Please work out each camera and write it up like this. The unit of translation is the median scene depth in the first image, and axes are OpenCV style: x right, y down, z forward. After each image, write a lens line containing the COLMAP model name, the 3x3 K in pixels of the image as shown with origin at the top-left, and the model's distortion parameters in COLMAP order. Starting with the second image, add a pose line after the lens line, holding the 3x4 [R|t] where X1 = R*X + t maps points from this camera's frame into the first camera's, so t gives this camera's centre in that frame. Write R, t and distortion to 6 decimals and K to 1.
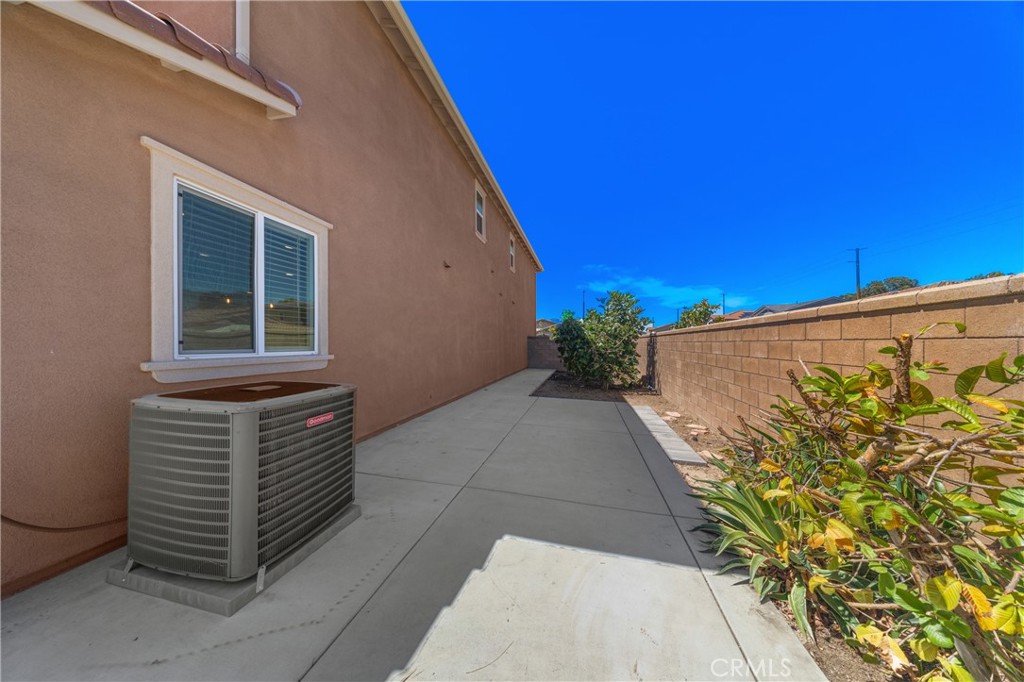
lens RADIAL K [[299.3, 0, 512.0], [0, 299.3, 341.0], [0, 0, 1]] dist [-0.000036, -0.000055]
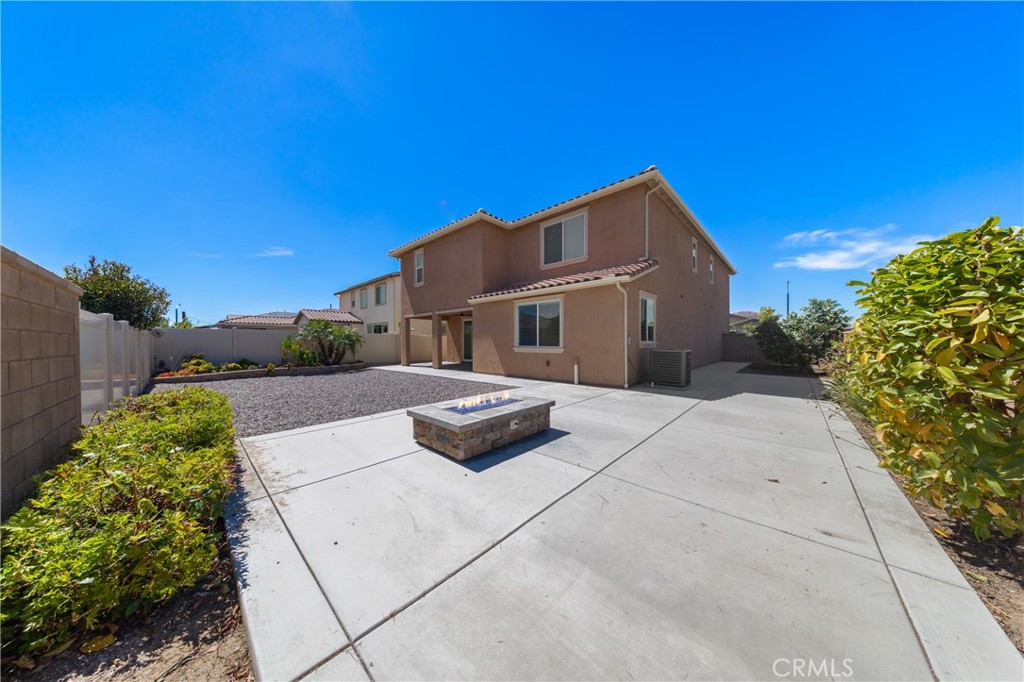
lens RADIAL K [[299.3, 0, 512.0], [0, 299.3, 341.0], [0, 0, 1]] dist [-0.000036, -0.000055]
pose [[0.872840, -0.013471, -0.487821, -0.129158], [0.016462, 0.999863, 0.001843, -0.002871], [0.487730, -0.009639, 0.872942, -0.607096]]
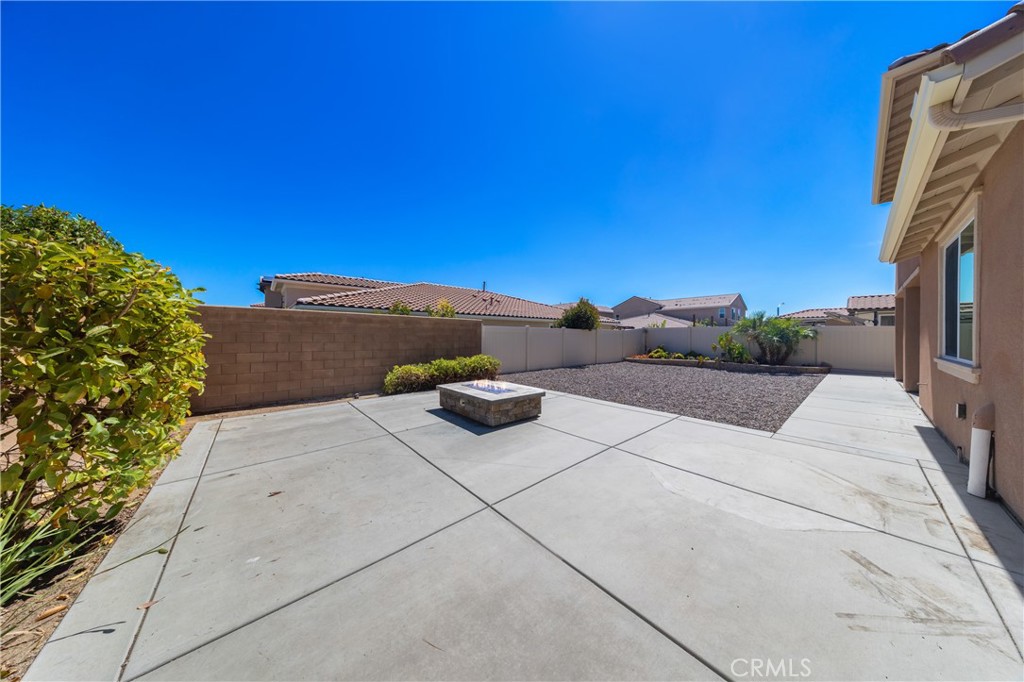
lens RADIAL K [[299.3, 0, 512.0], [0, 299.3, 341.0], [0, 0, 1]] dist [-0.000036, -0.000055]
pose [[-0.581177, 0.003241, -0.813771, 0.472513], [-0.003162, 0.999976, 0.006241, 0.007037], [0.813771, 0.006200, -0.581152, 1.852577]]
